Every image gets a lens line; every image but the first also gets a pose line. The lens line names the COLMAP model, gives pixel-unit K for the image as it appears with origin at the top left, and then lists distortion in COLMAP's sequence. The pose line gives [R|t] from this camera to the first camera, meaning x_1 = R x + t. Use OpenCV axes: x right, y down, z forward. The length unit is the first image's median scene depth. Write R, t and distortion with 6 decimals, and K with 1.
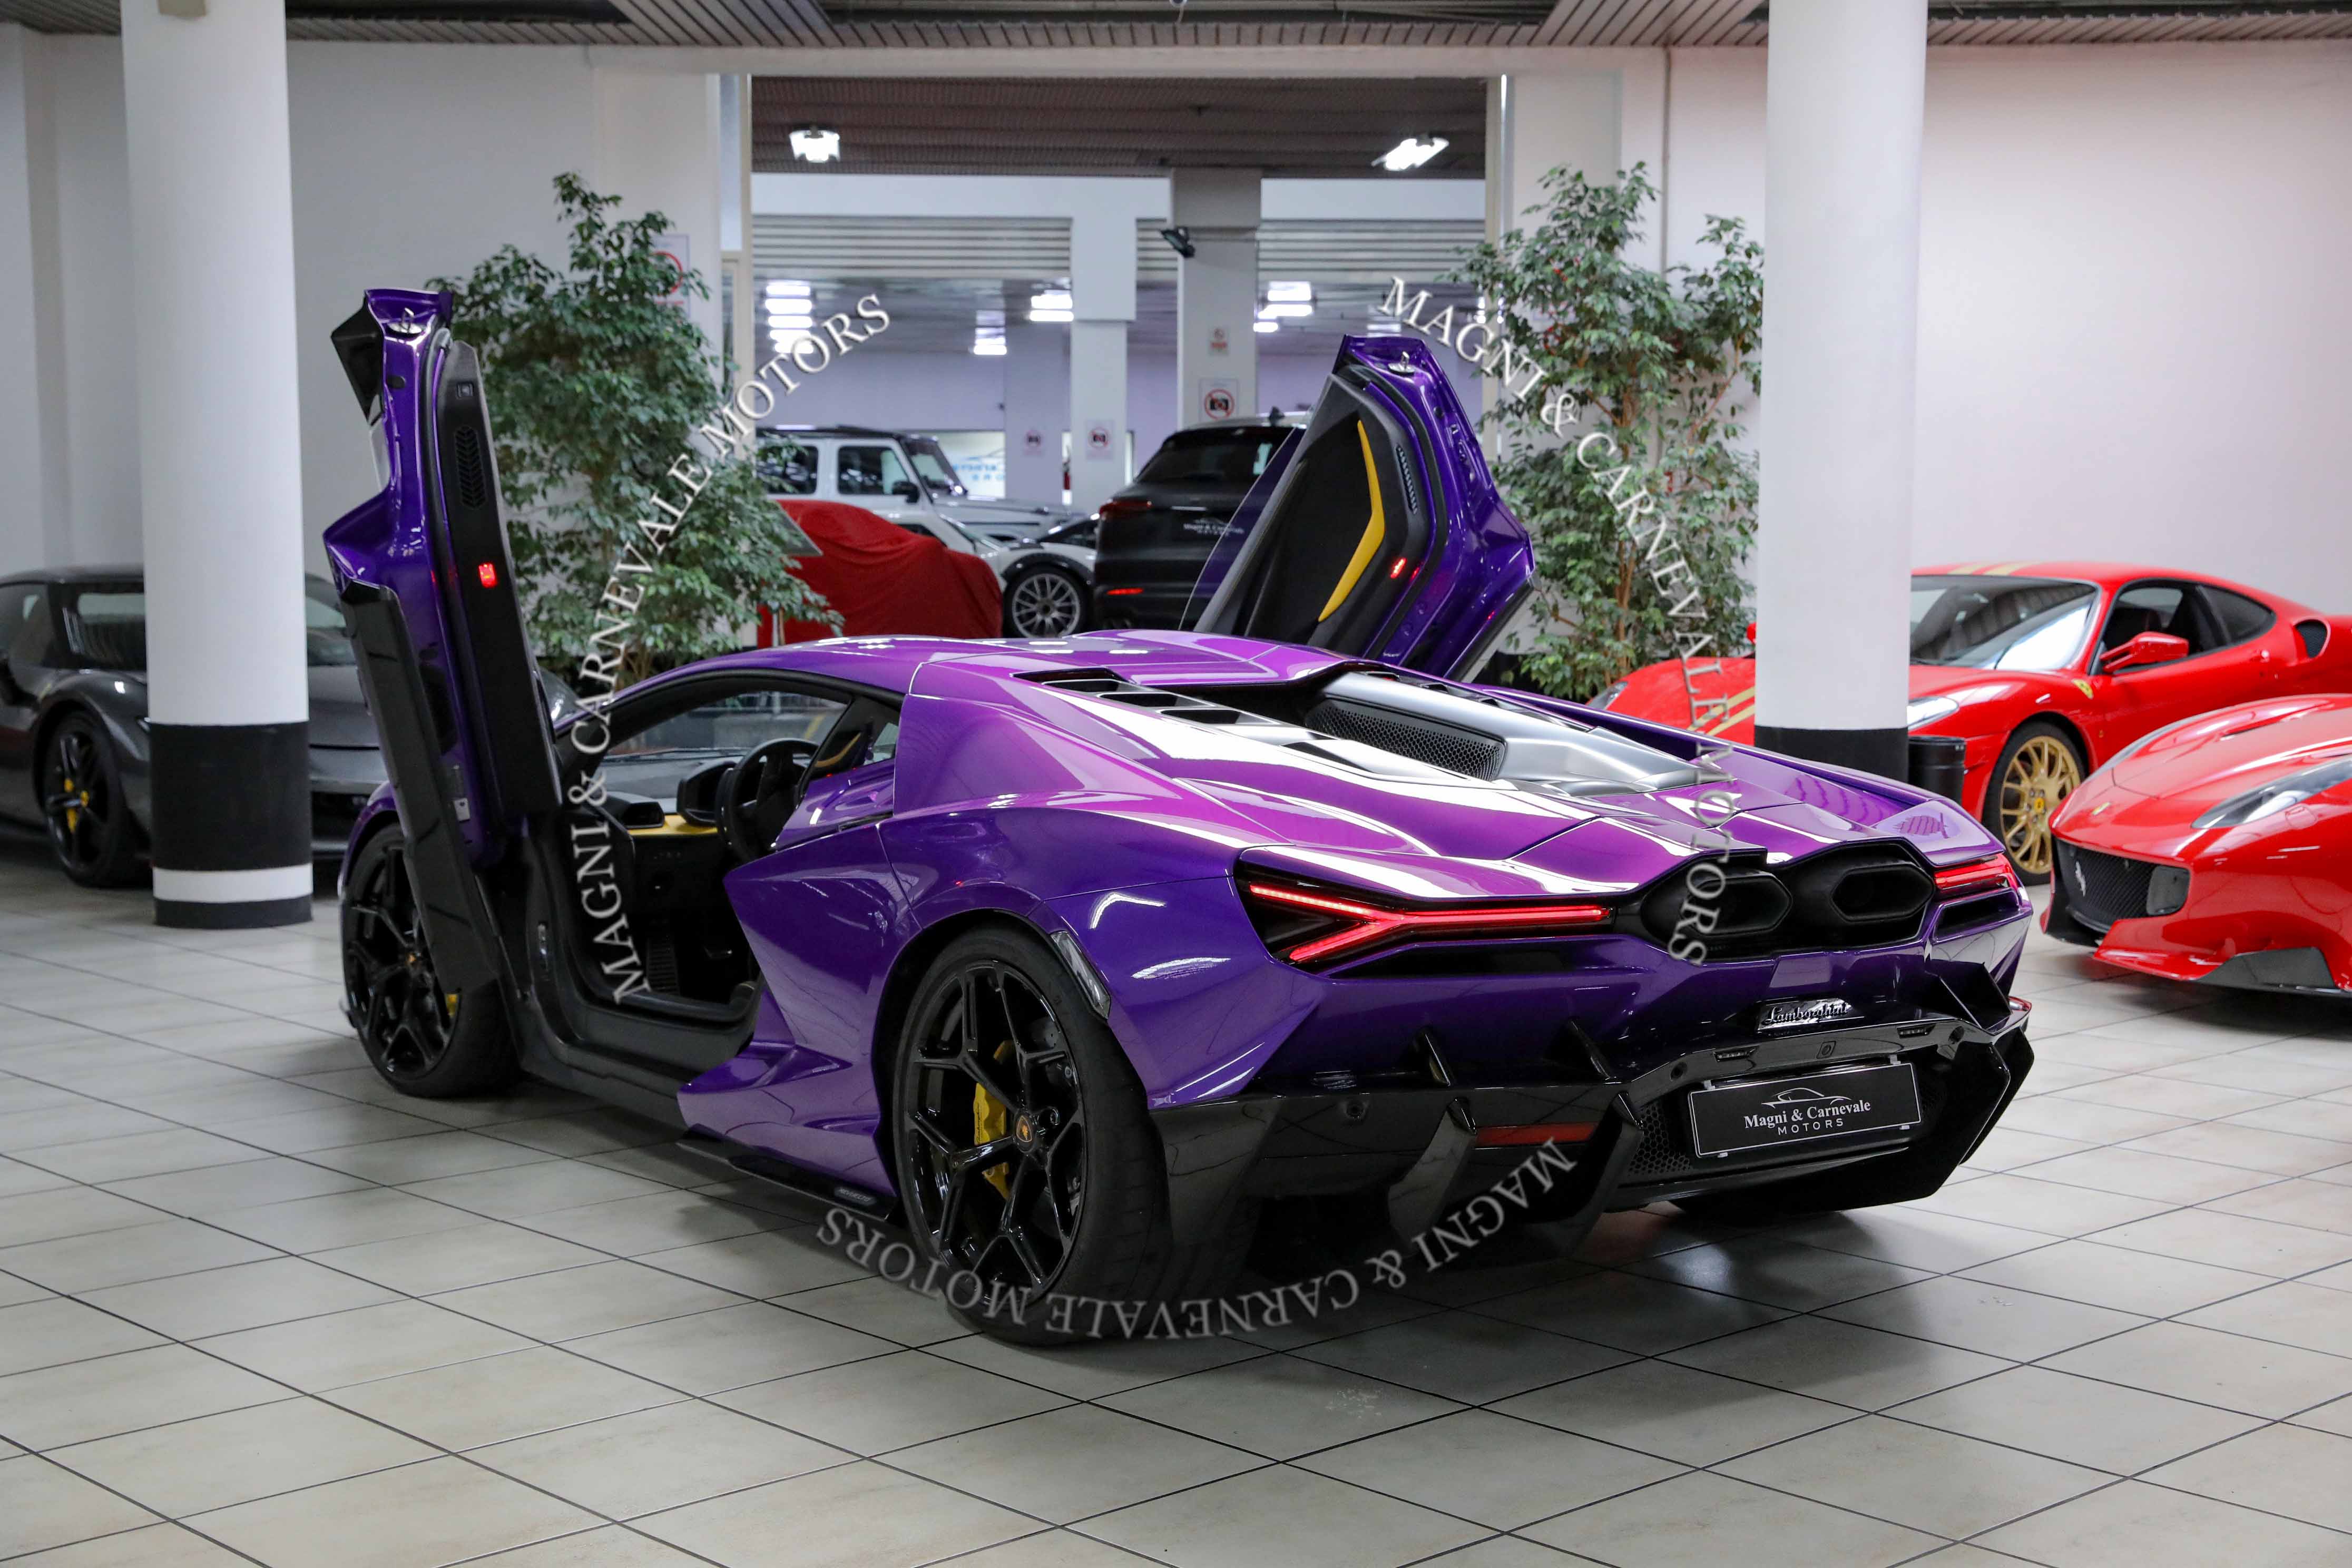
lens RADIAL K [[3216.2, 0, 1176.0], [0, 3216.2, 784.0], [0, 0, 1]] dist [0.116662, 0.040174]
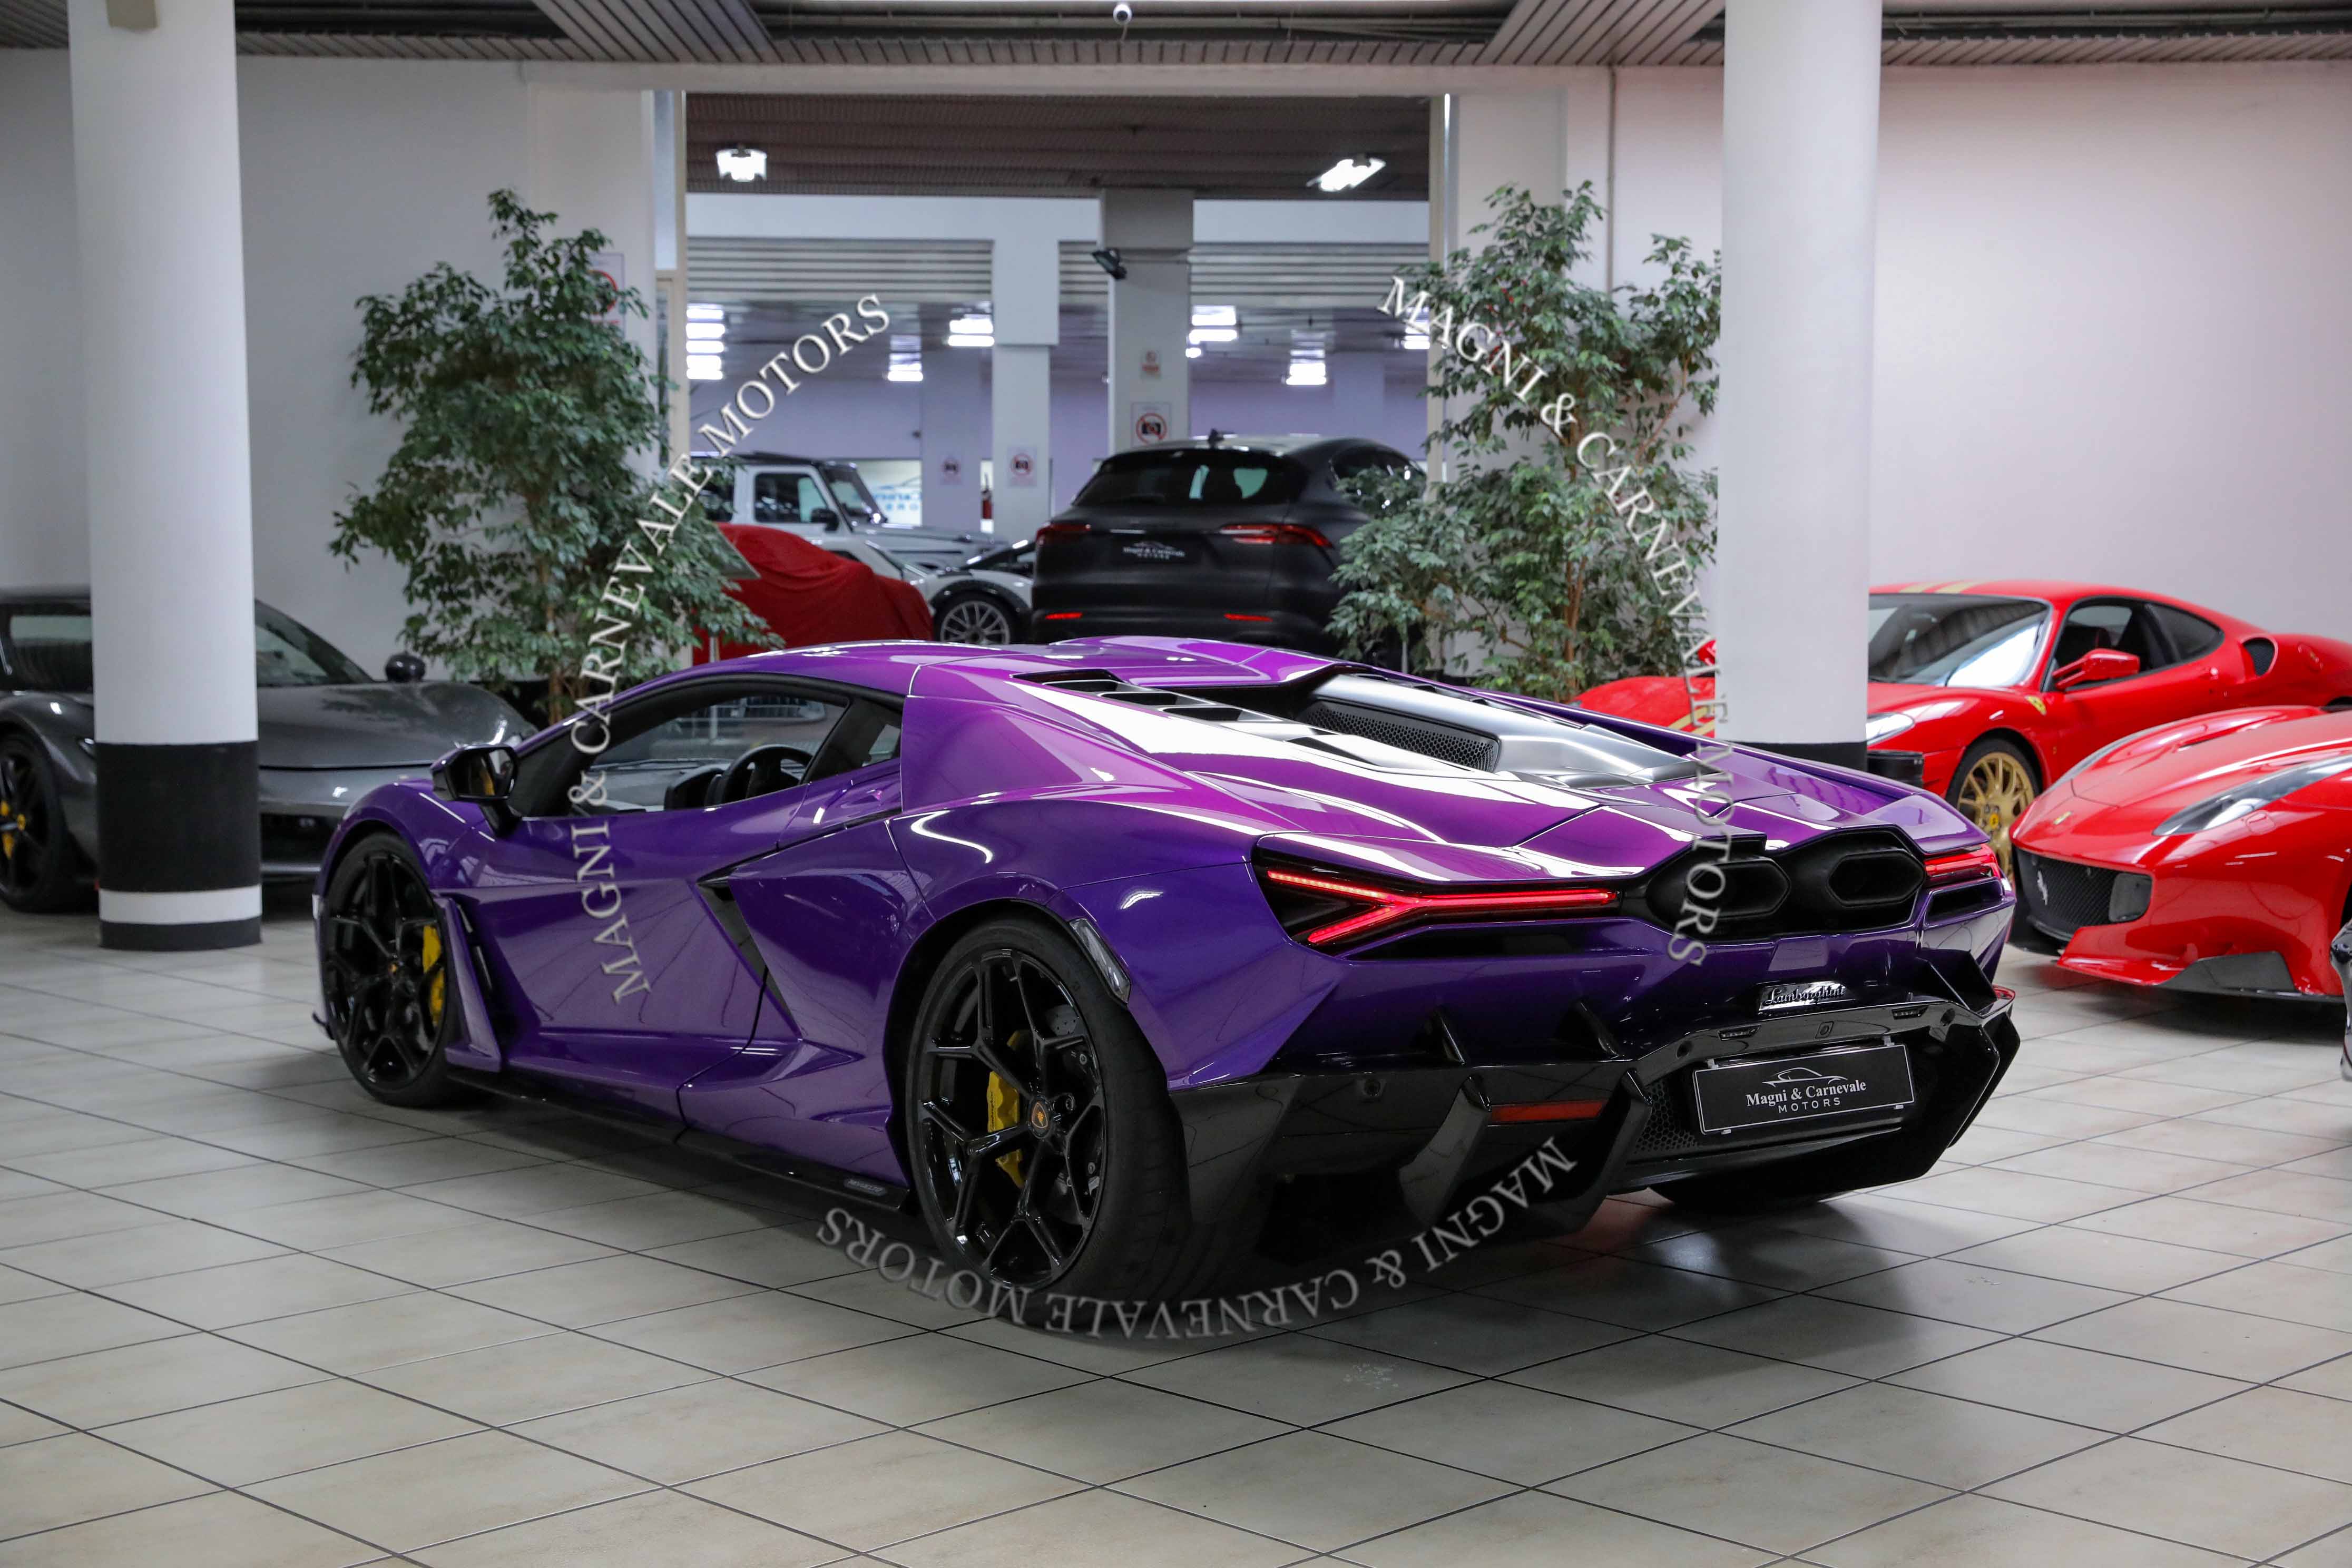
lens RADIAL K [[3321.3, 0, 1176.0], [0, 3321.3, 784.0], [0, 0, 1]] dist [0.131217, 0.018143]
pose [[0.999583, -0.003658, 0.028638, -0.012870], [0.004037, 0.999905, -0.013187, 0.006215], [-0.028587, 0.013297, 0.999503, -0.020981]]
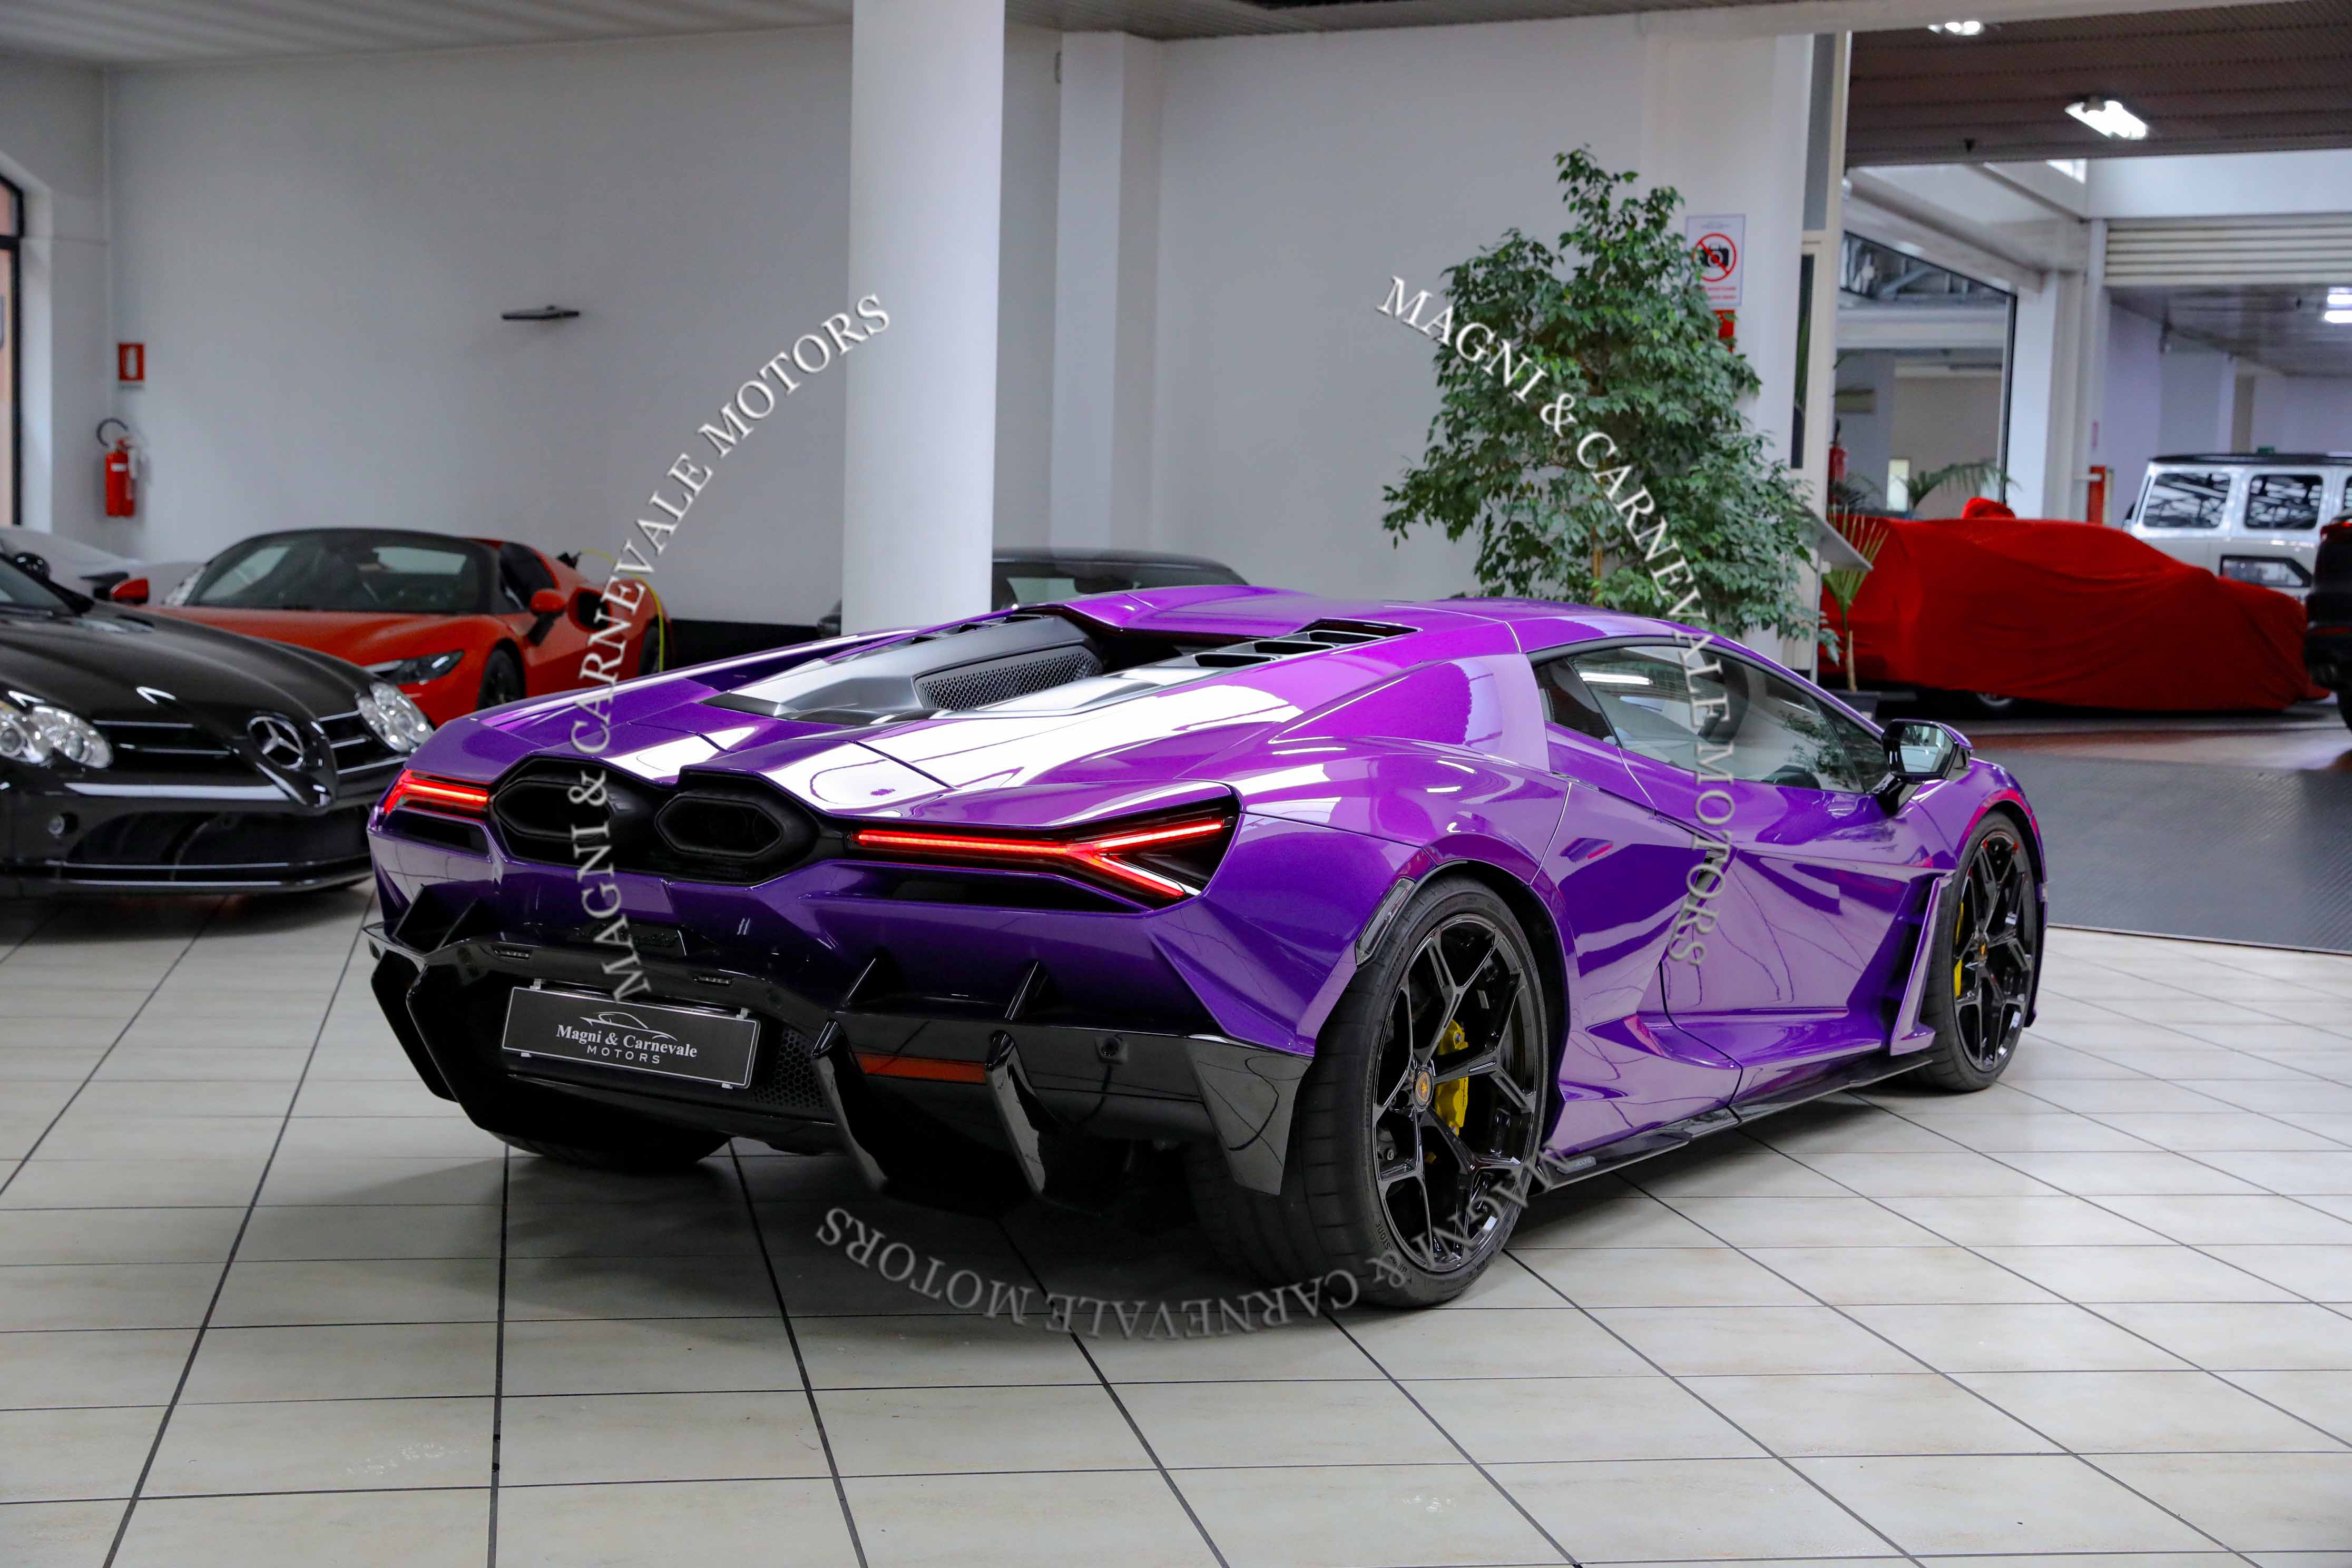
lens RADIAL K [[3321.3, 0, 1176.0], [0, 3321.3, 784.0], [0, 0, 1]] dist [0.131217, 0.018143]
pose [[0.842676, 0.068151, -0.534091, 0.239665], [-0.078625, 0.996899, 0.003155, -0.000149], [0.532650, 0.039334, 0.845421, 0.130158]]
